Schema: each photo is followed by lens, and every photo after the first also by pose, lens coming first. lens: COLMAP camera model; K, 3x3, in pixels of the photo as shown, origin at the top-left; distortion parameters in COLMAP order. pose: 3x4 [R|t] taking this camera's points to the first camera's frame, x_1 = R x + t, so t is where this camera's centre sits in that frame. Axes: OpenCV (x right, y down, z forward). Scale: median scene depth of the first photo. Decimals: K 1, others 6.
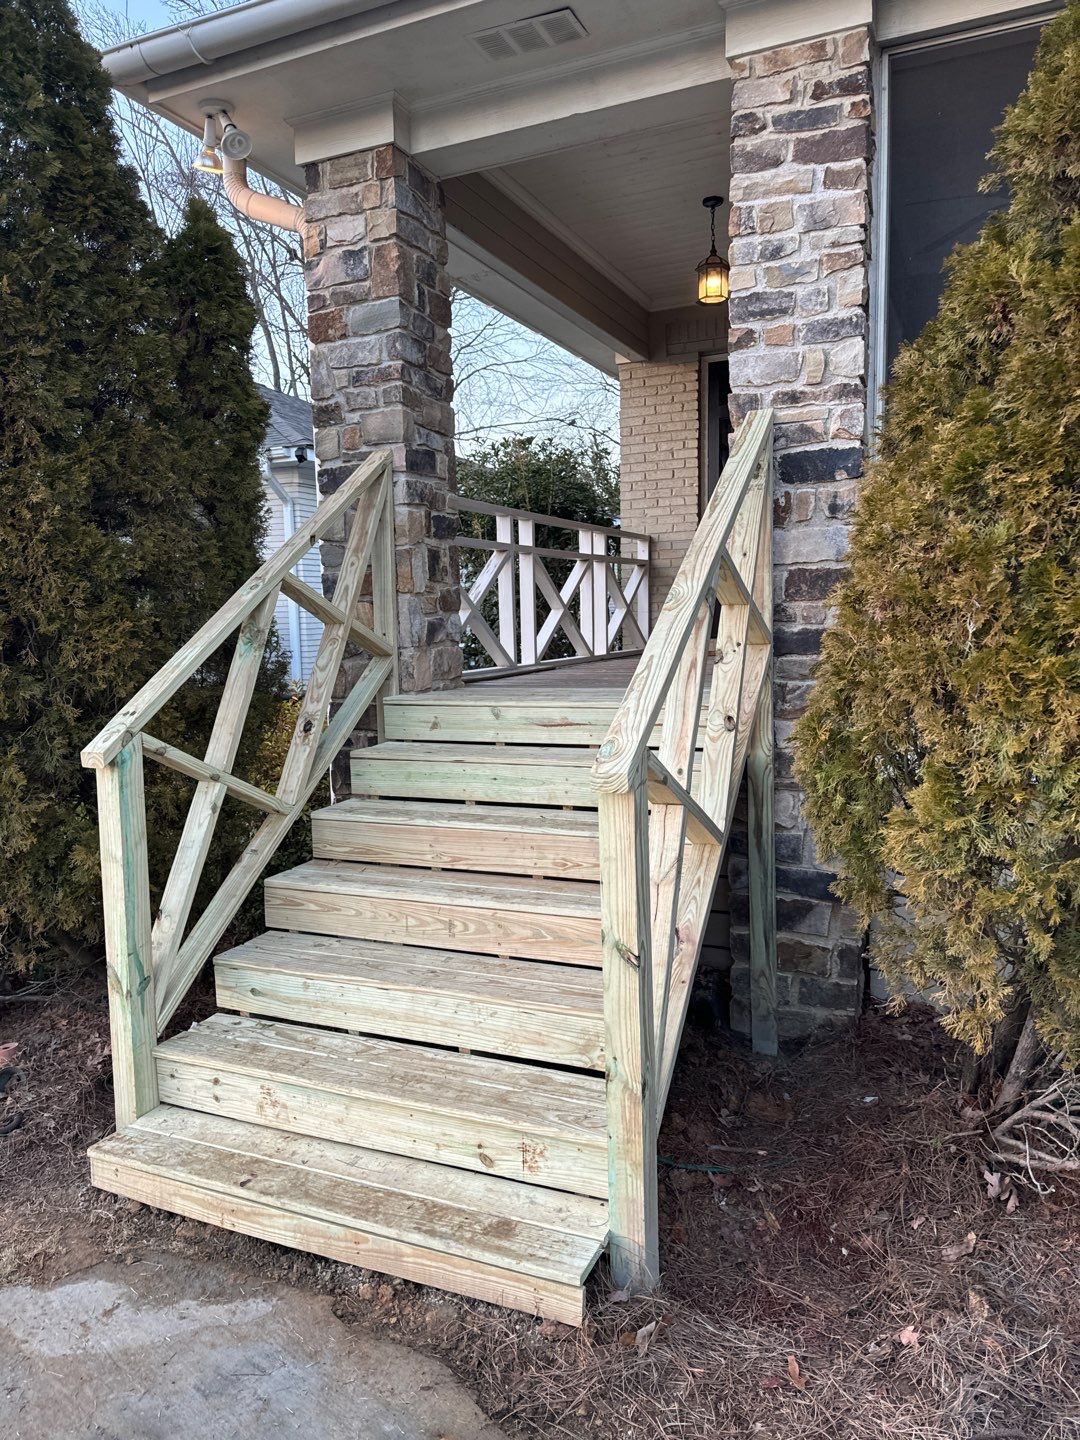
lens RADIAL K [[1006.1, 0, 540.0], [0, 1006.1, 720.0], [0, 0, 1]] dist [0.046301, -0.036698]
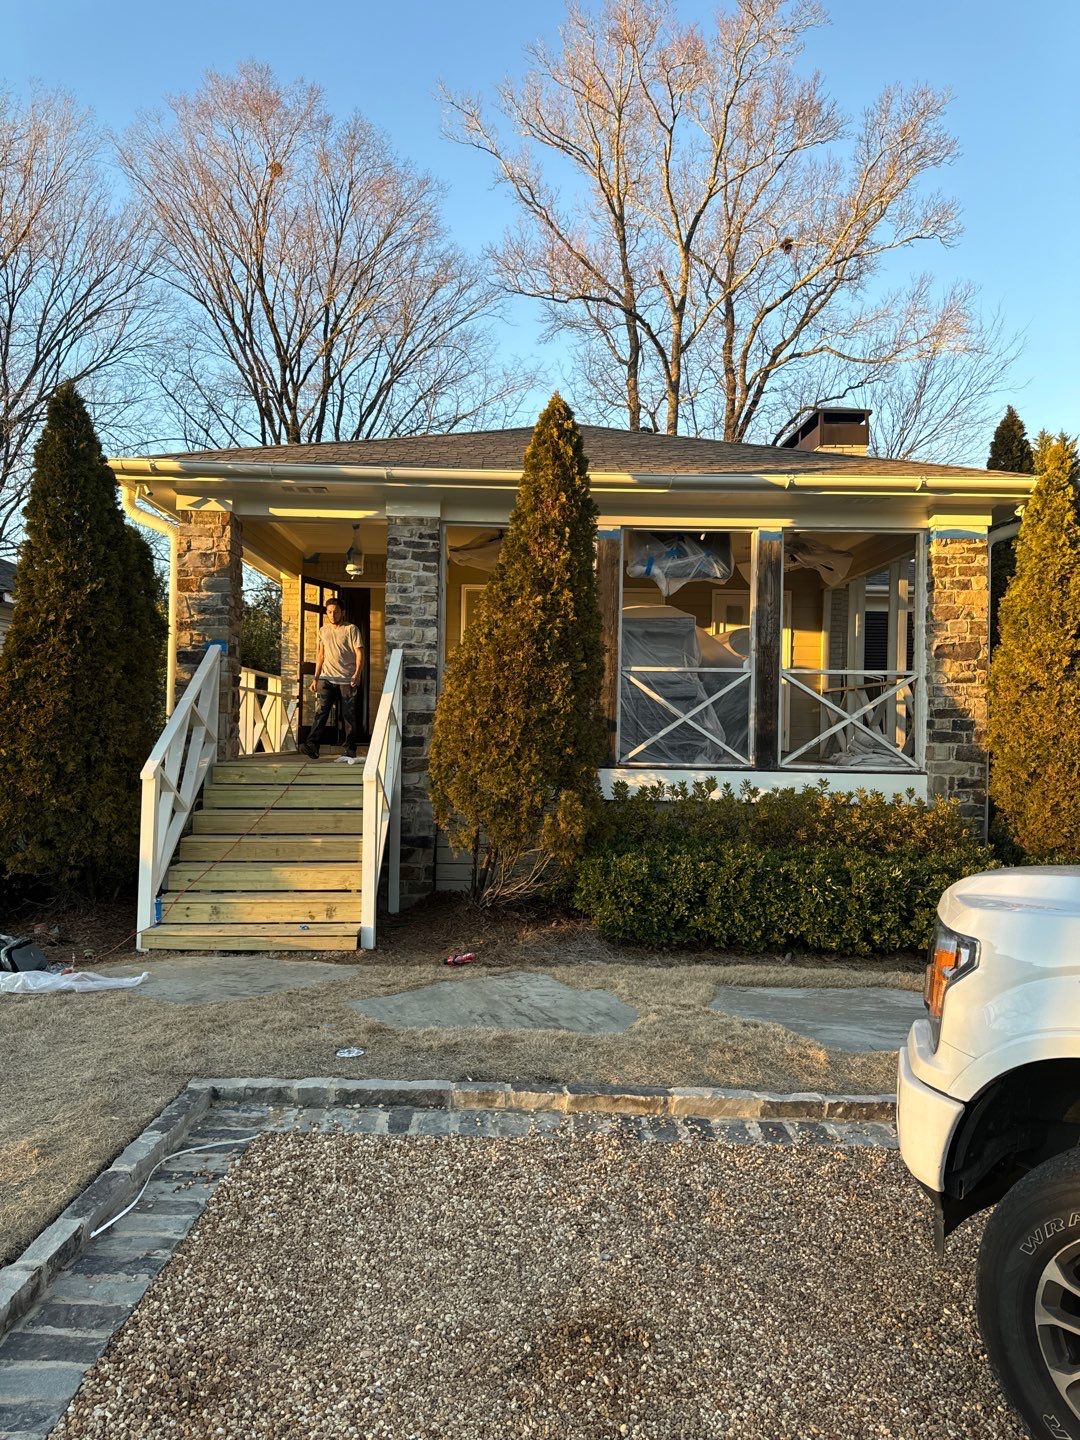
lens RADIAL K [[1001.9, 0, 535.1], [0, 1001.9, 711.4], [0, 0, 1]] dist [0.146252, -0.273813]
pose [[0.904764, 0.048060, 0.423192, -0.534093], [0.006249, 0.992008, -0.126017, 0.166292], [-0.425866, 0.116661, 0.897234, -1.397172]]
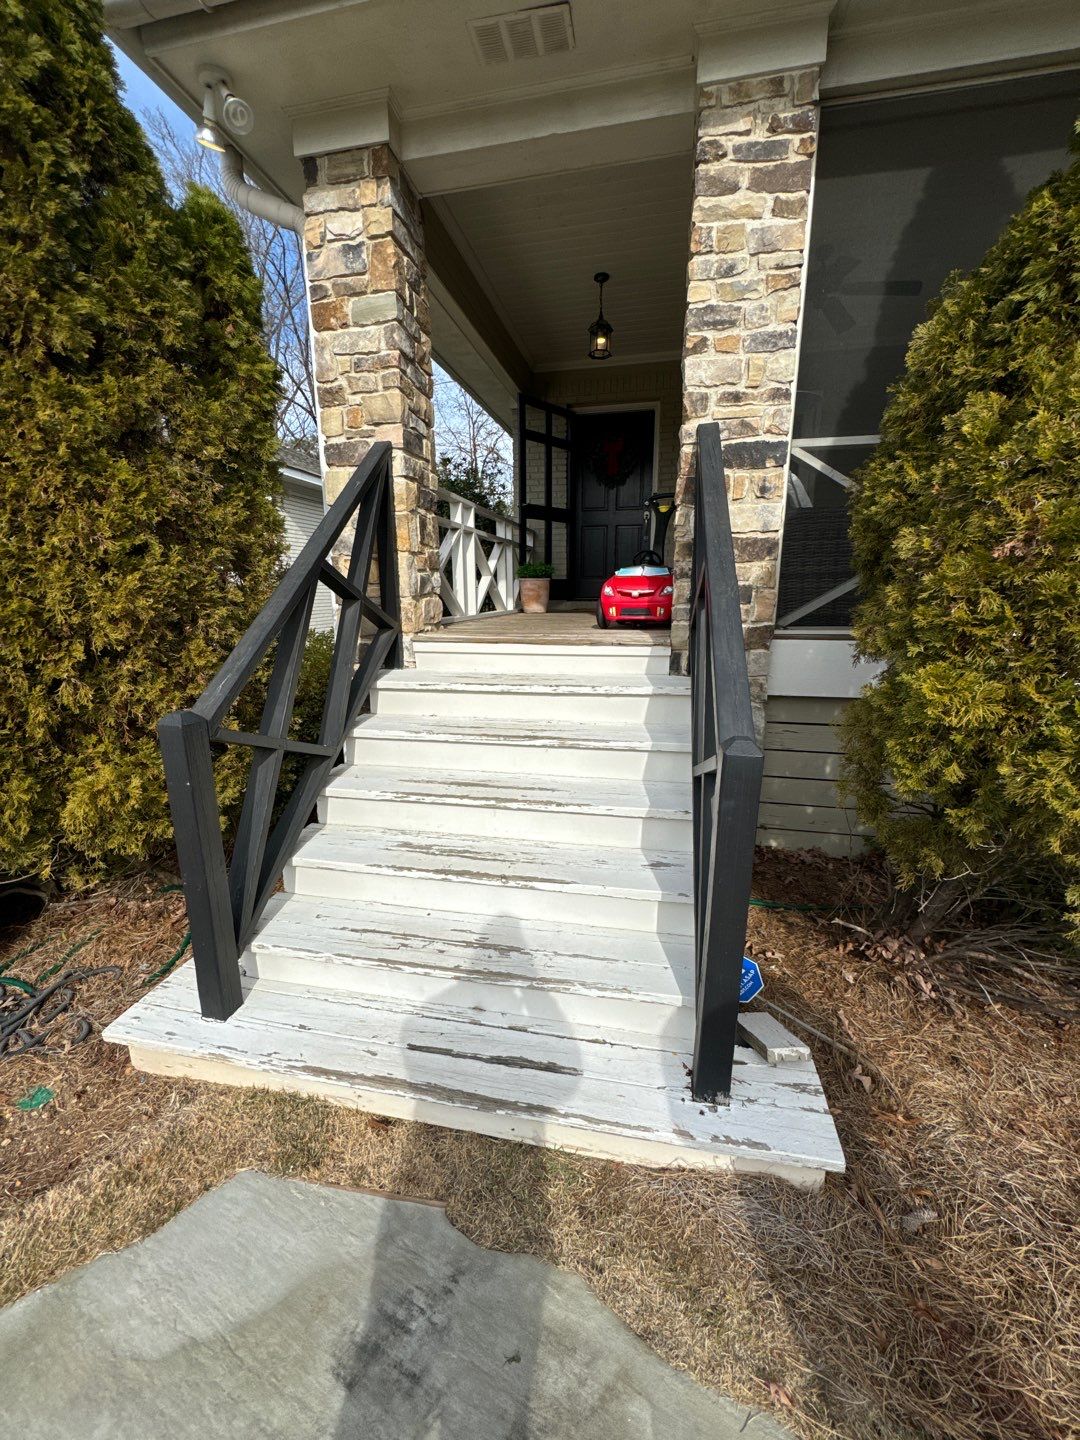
lens RADIAL K [[568.5, 0, 540.0], [0, 568.5, 720.0], [0, 0, 1]] dist [-0.000366, 0.000663]
pose [[0.977958, -0.027006, 0.207046, -0.148316], [0.003007, 0.993319, 0.115360, -0.001744], [-0.208778, -0.112194, 0.971506, 0.323415]]
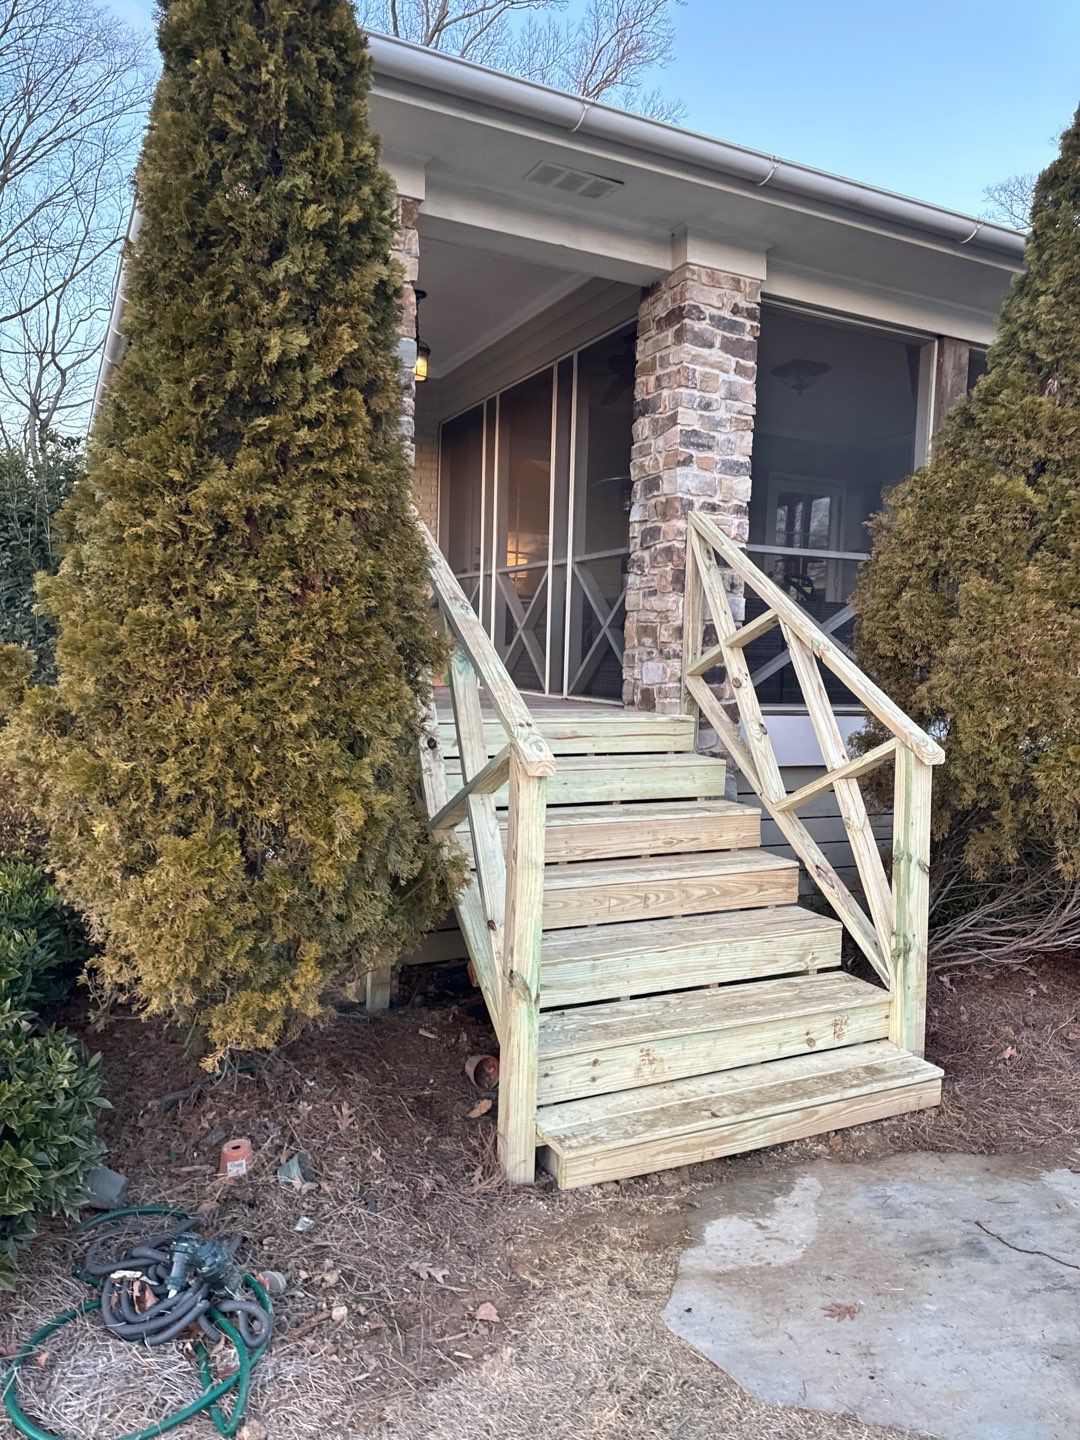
lens RADIAL K [[965.4, 0, 540.0], [0, 965.4, 720.0], [0, 0, 1]] dist [0.089633, -0.156526]
pose [[0.651677, -0.008970, 0.758444, -0.985316], [0.033595, 0.999290, -0.017048, 0.001833], [-0.757752, 0.036589, 0.651516, 0.295707]]
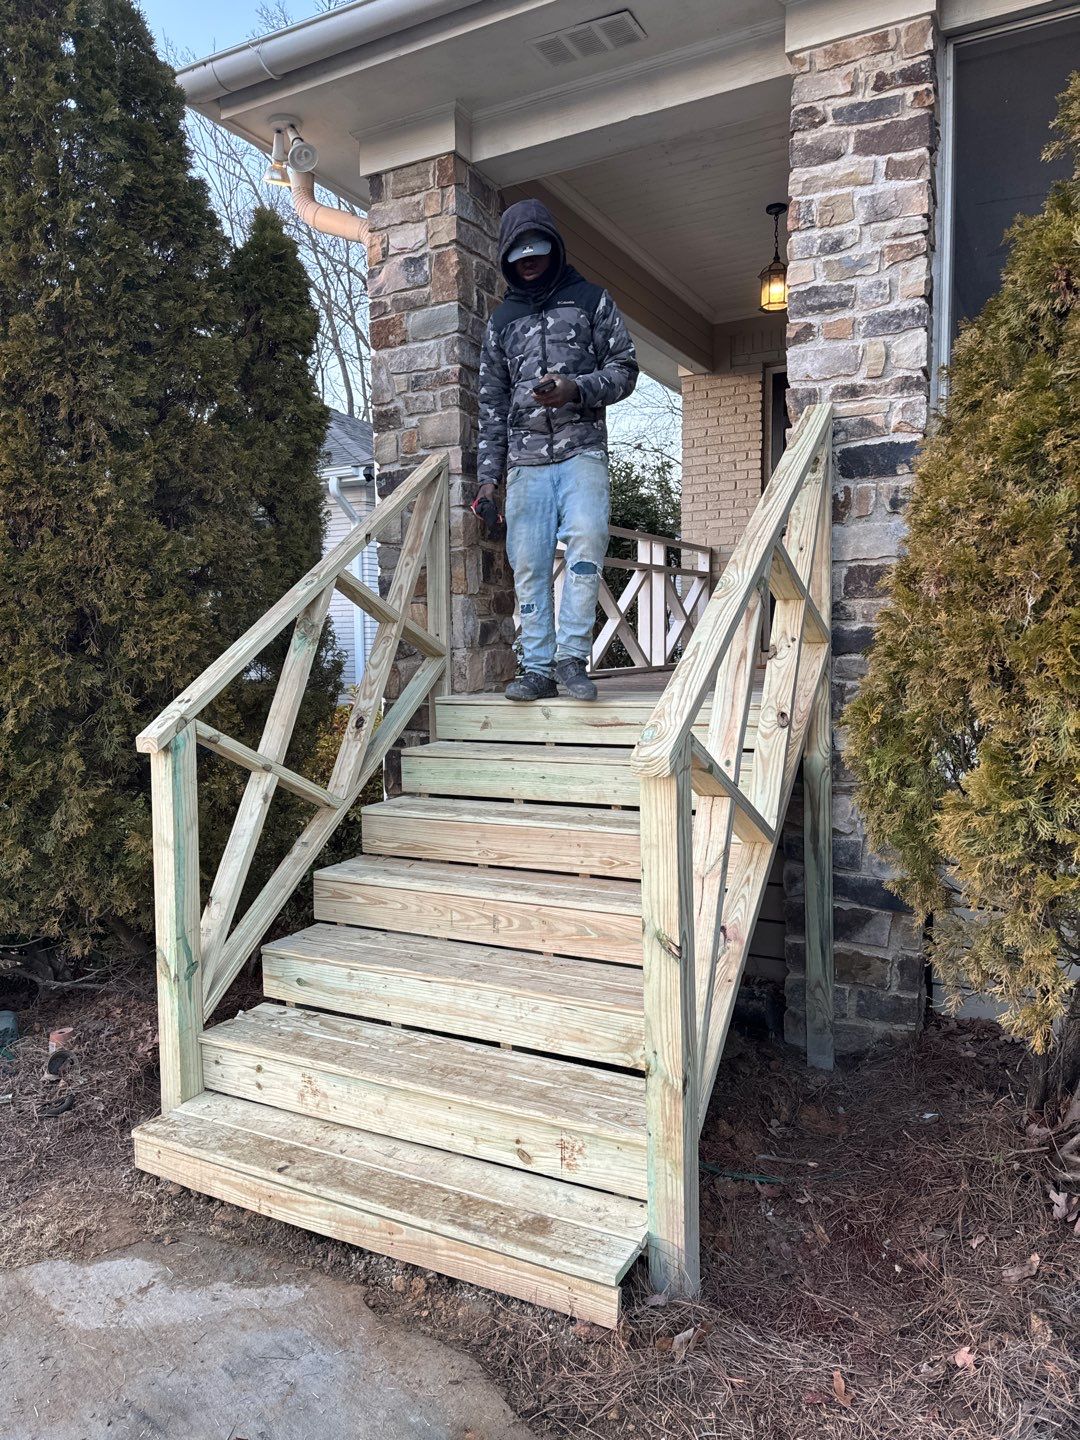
lens RADIAL K [[1006.1, 0, 533.8], [0, 1006.1, 716.1], [0, 0, 1]] dist [0.044963, -0.034677]
pose [[0.997468, 0.012237, -0.070062, 0.014921], [-0.014157, 0.999536, -0.026967, 0.026909], [0.069699, 0.027890, 0.997178, 0.009451]]
